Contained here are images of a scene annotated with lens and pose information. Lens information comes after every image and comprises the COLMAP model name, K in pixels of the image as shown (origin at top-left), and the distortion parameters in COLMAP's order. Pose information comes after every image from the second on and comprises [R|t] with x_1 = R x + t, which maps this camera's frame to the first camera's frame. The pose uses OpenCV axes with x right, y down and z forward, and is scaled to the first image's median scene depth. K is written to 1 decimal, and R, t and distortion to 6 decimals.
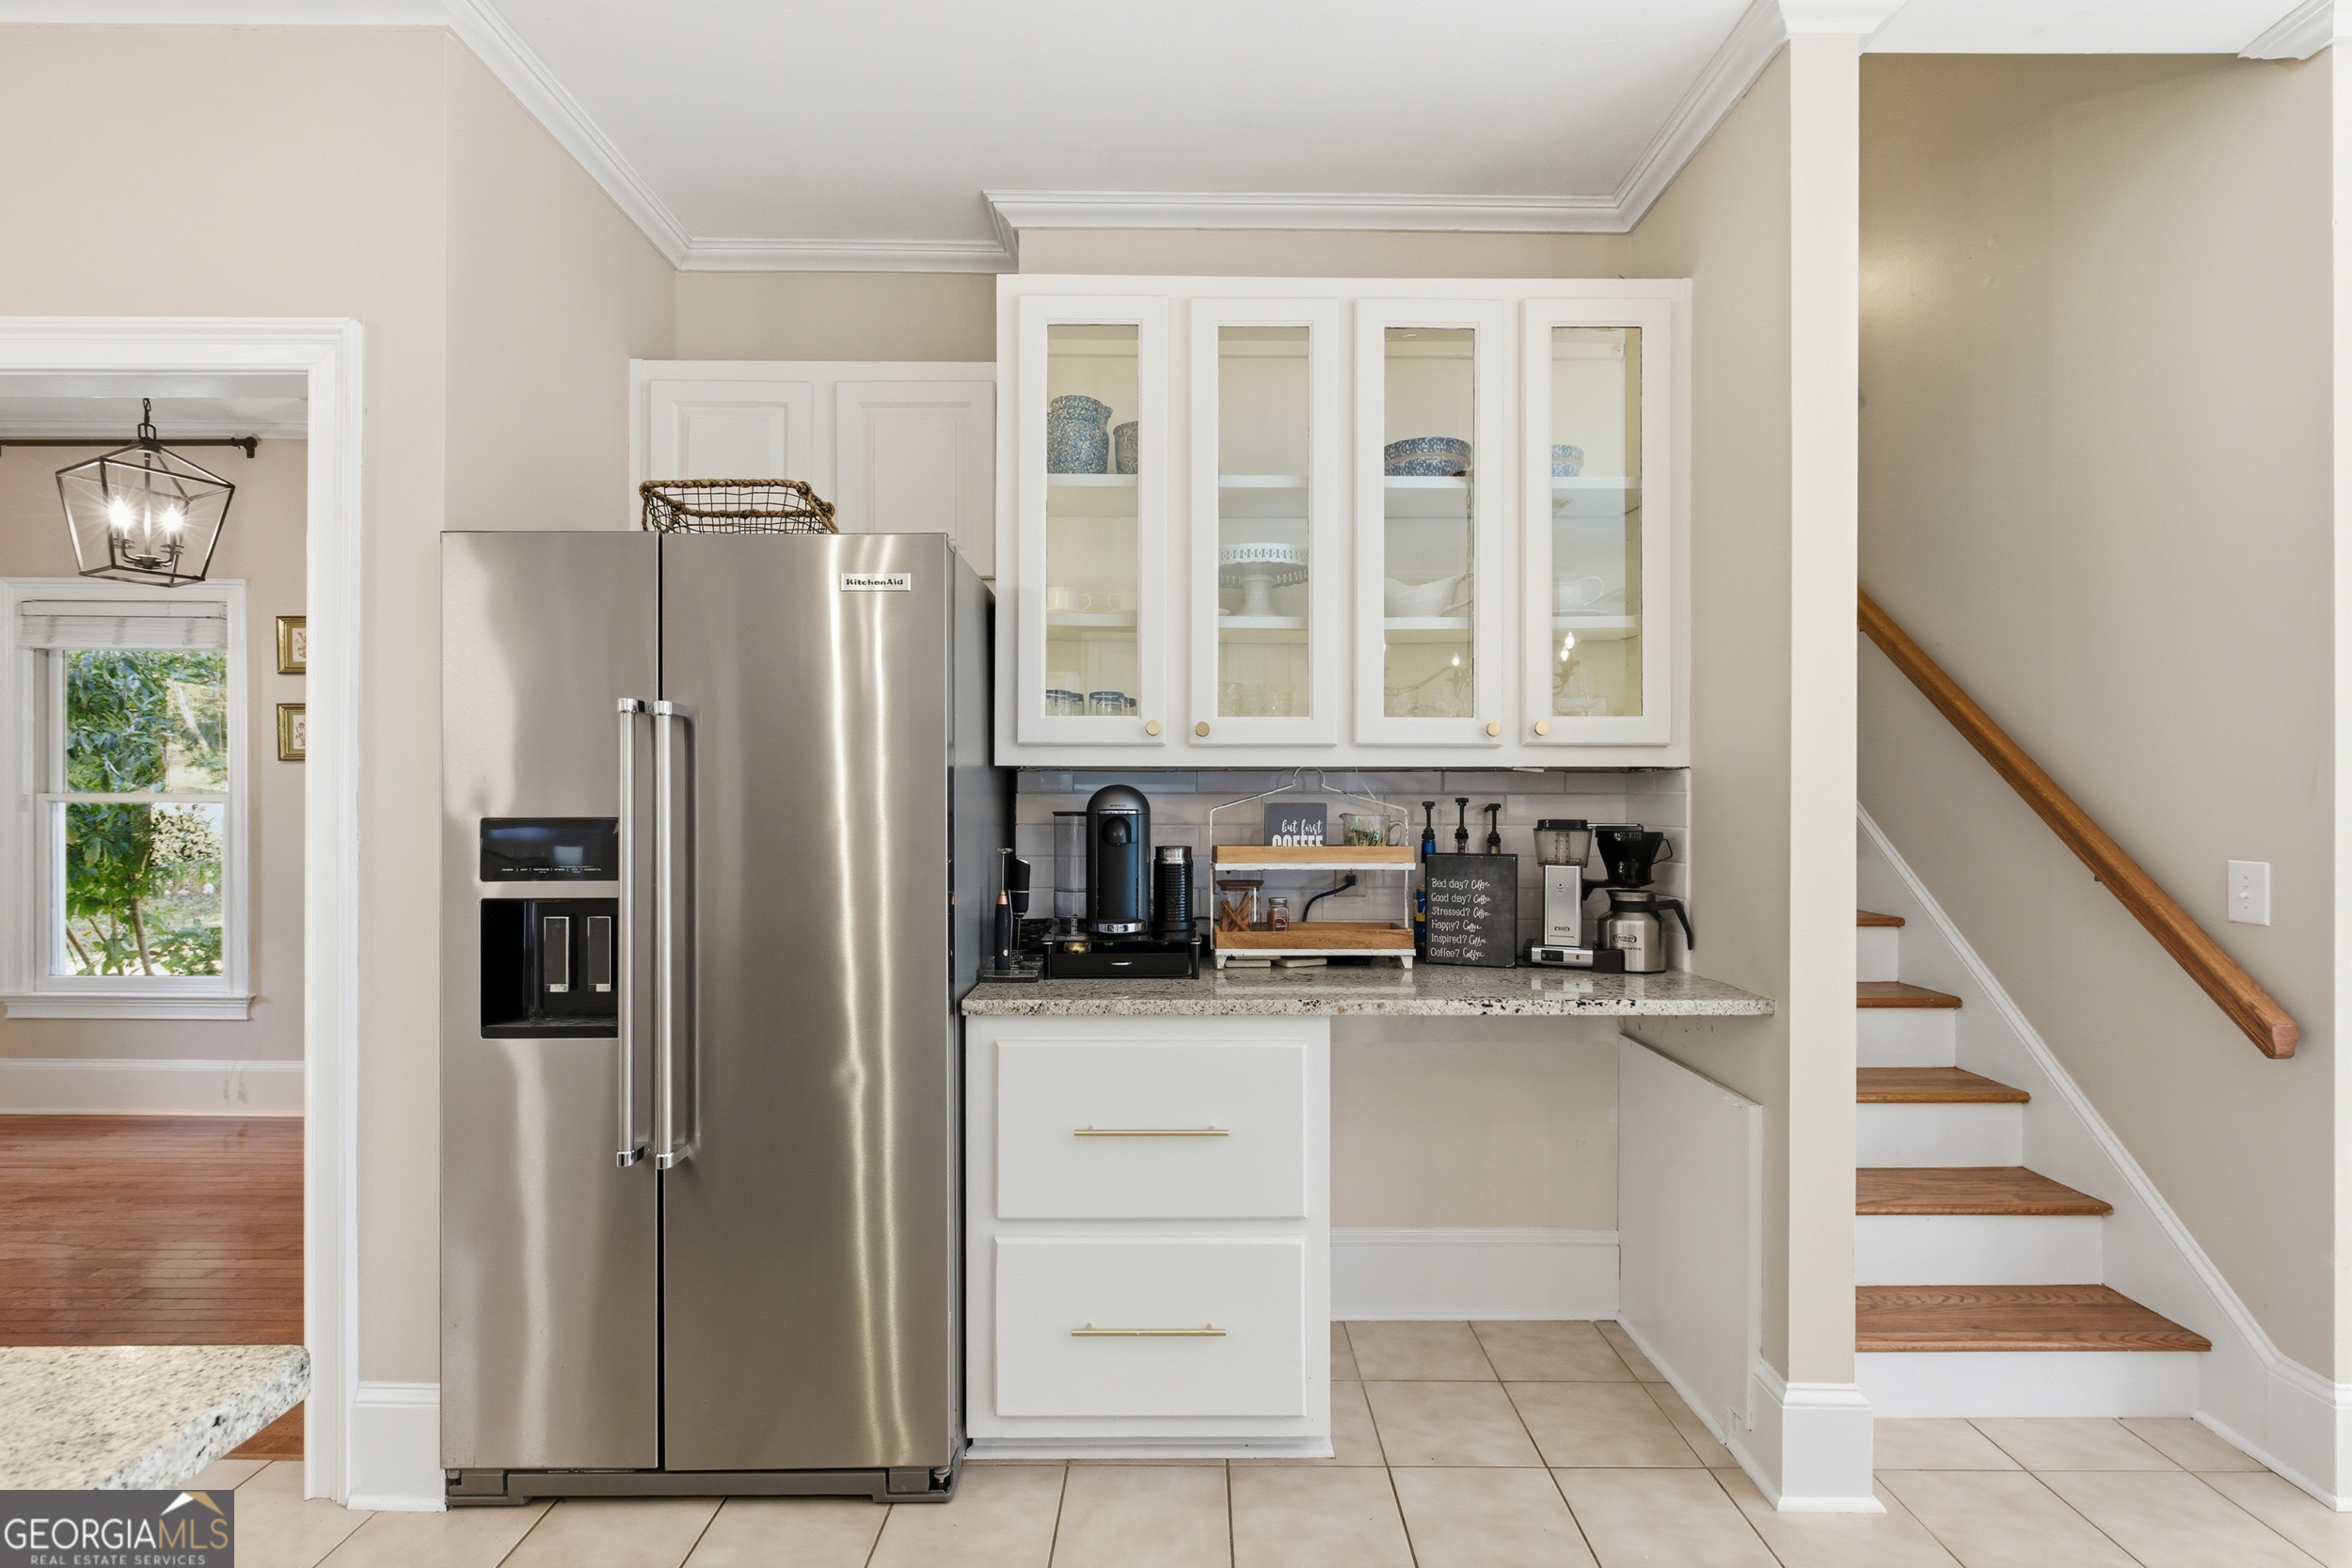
lens RADIAL K [[1051.2, 0, 1181.9], [0, 1051.2, 796.9], [0, 0, 1]] dist [-0.002103, -0.001594]
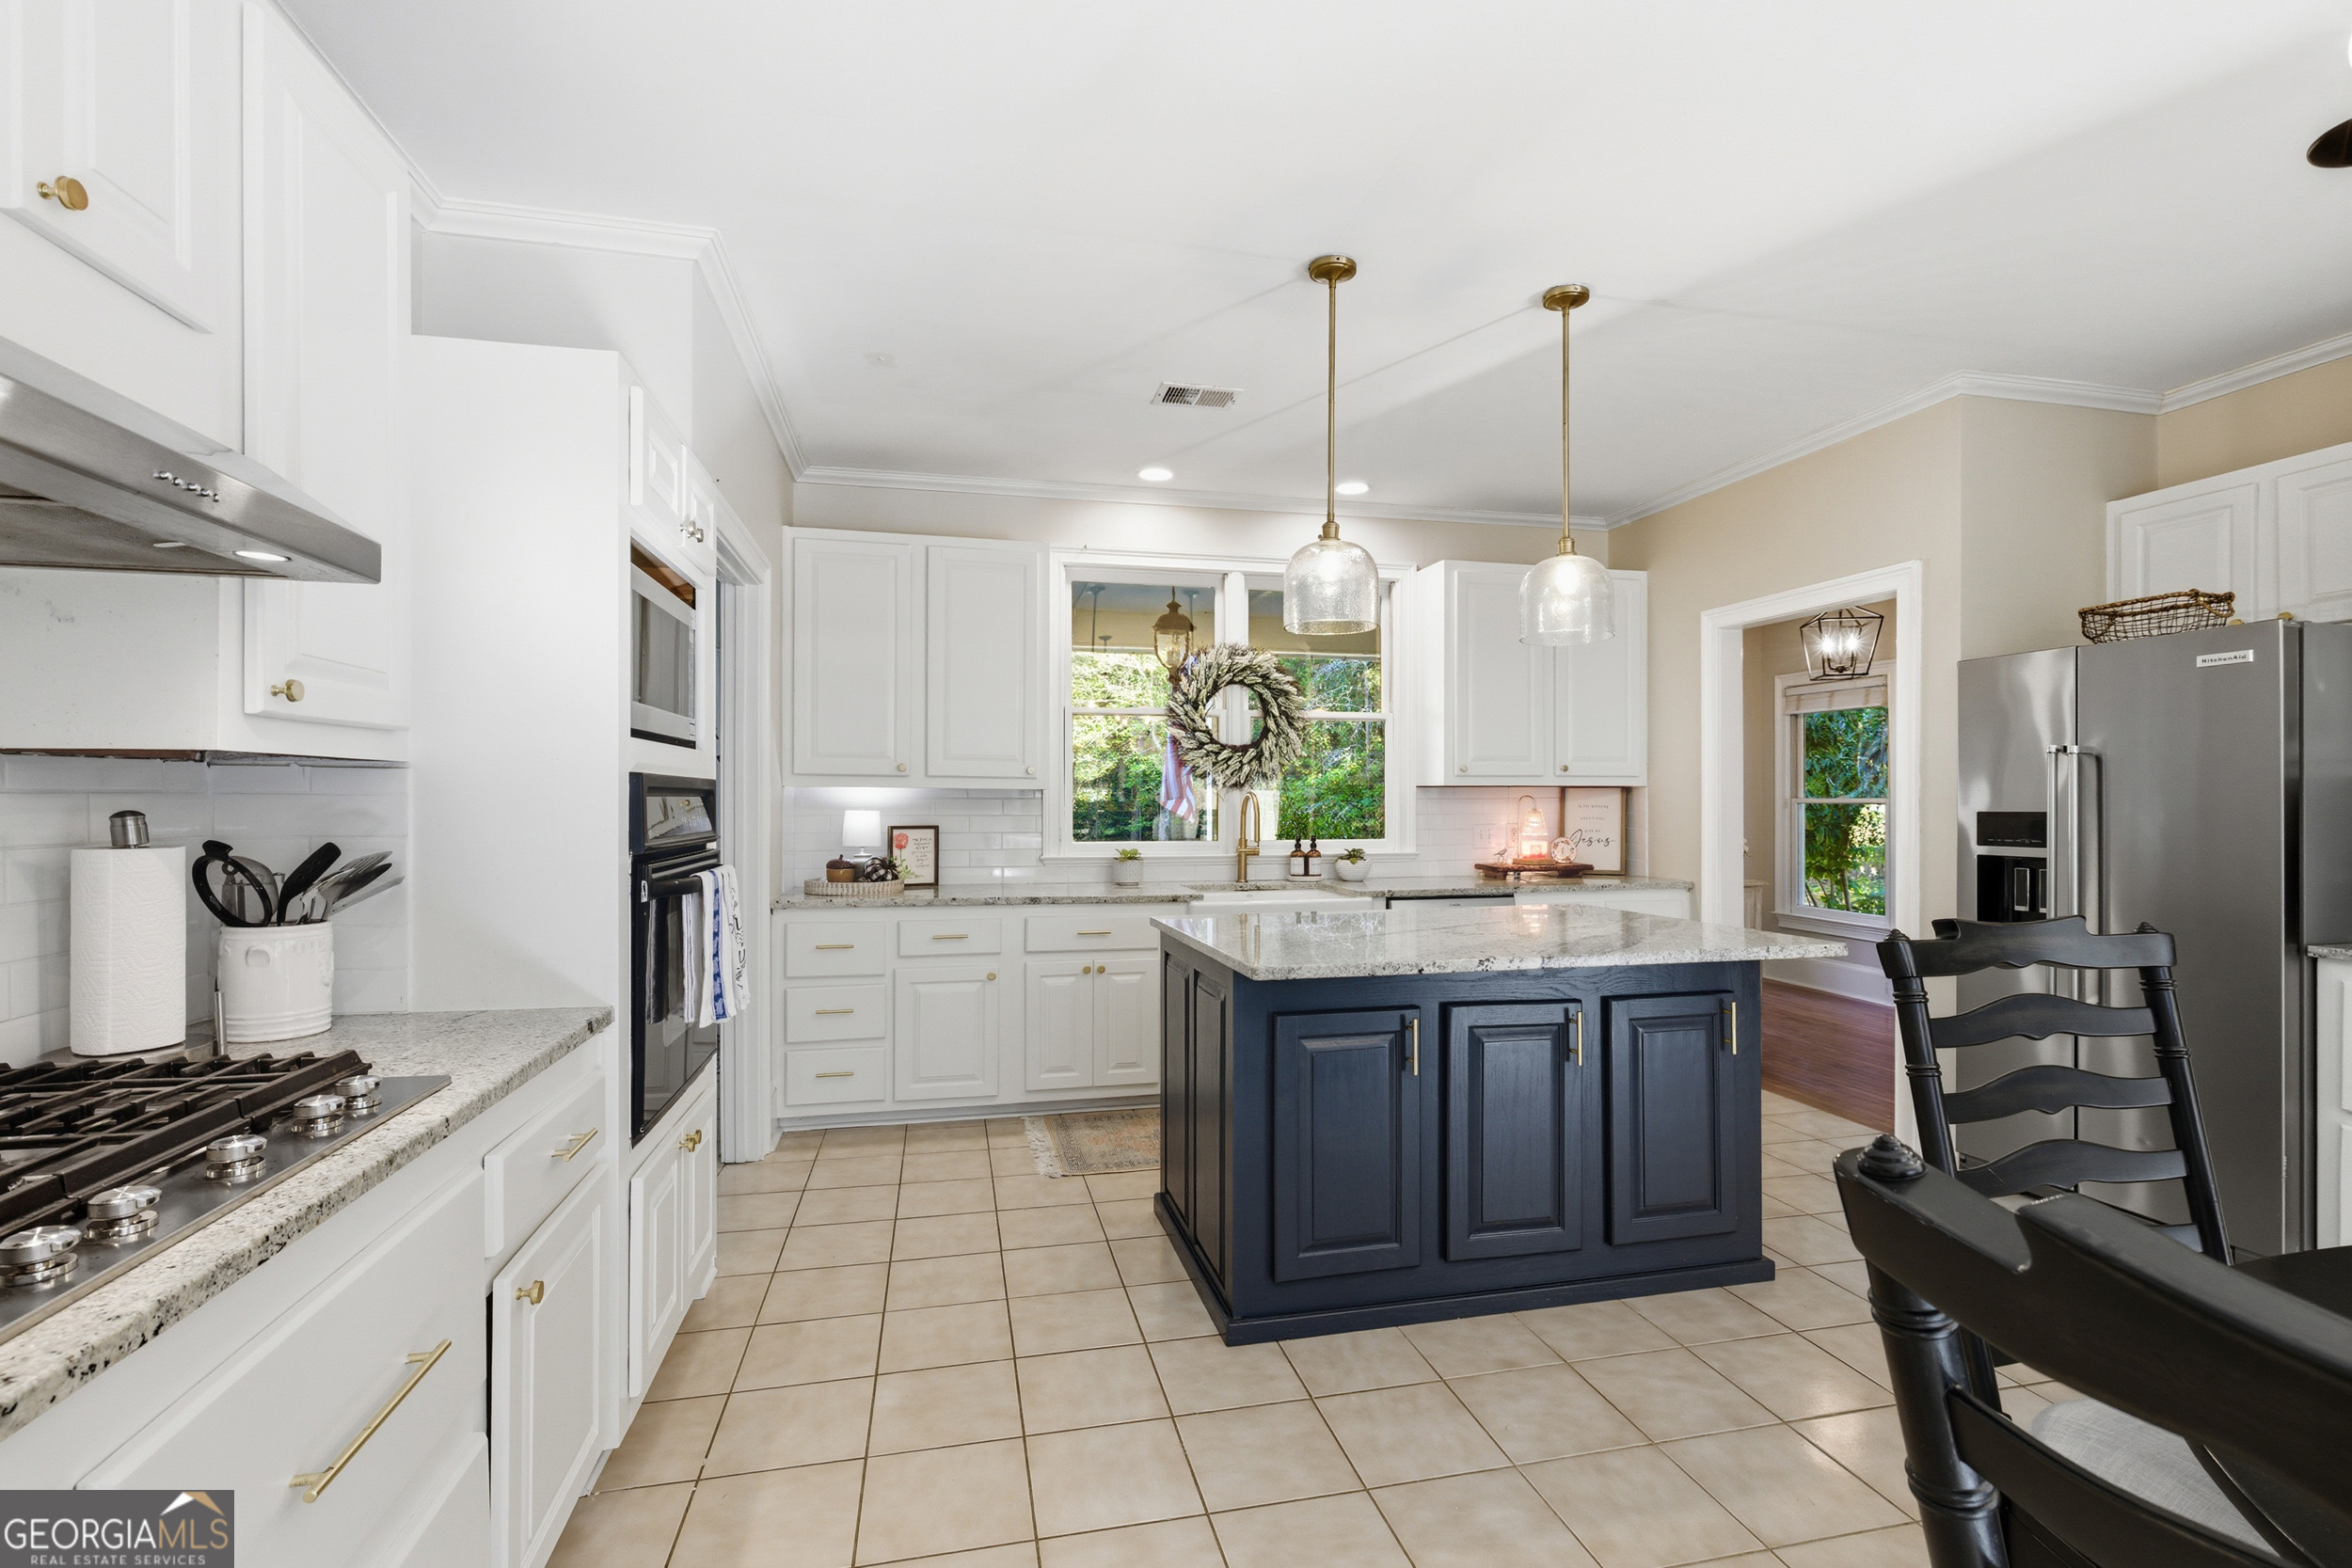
lens RADIAL K [[1074.8, 0, 1190.9], [0, 1074.8, 796.2], [0, 0, 1]] dist [-0.002515, -0.000709]
pose [[0.228680, -0.002204, -0.973499, 0.717588], [-0.002017, 0.999994, -0.002737, -0.000051], [0.973500, 0.002589, 0.228674, -0.659039]]
